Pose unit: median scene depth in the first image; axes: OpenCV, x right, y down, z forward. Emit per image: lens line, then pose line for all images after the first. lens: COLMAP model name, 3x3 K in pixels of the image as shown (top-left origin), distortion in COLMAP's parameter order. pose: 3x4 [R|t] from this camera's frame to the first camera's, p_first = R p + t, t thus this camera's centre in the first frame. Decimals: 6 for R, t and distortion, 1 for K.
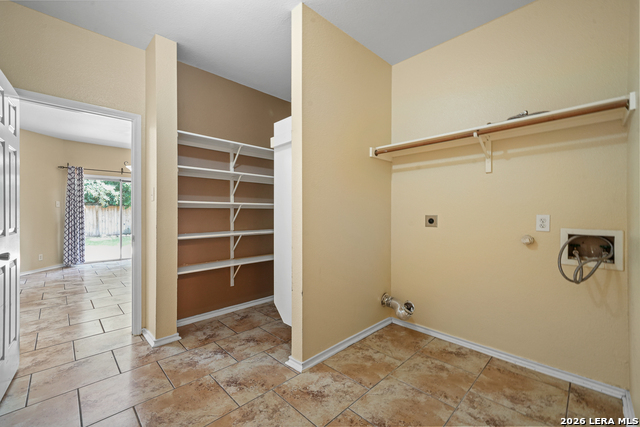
lens RADIAL K [[270.4, 0, 320.0], [0, 270.4, 213.5], [0, 0, 1]] dist [0.001485, 0.000602]
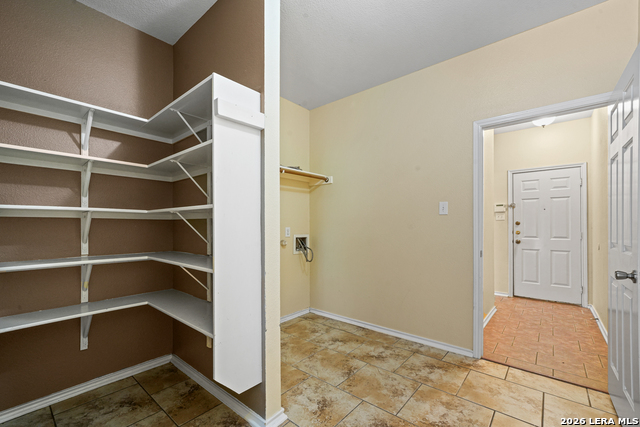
lens RADIAL K [[270.4, 0, 320.0], [0, 270.4, 213.5], [0, 0, 1]] dist [0.001485, 0.000602]
pose [[-0.078720, 0.040387, 0.996078, -1.034026], [0.010188, 0.999159, -0.039707, -0.011624], [-0.996845, 0.007022, -0.079065, 1.060077]]
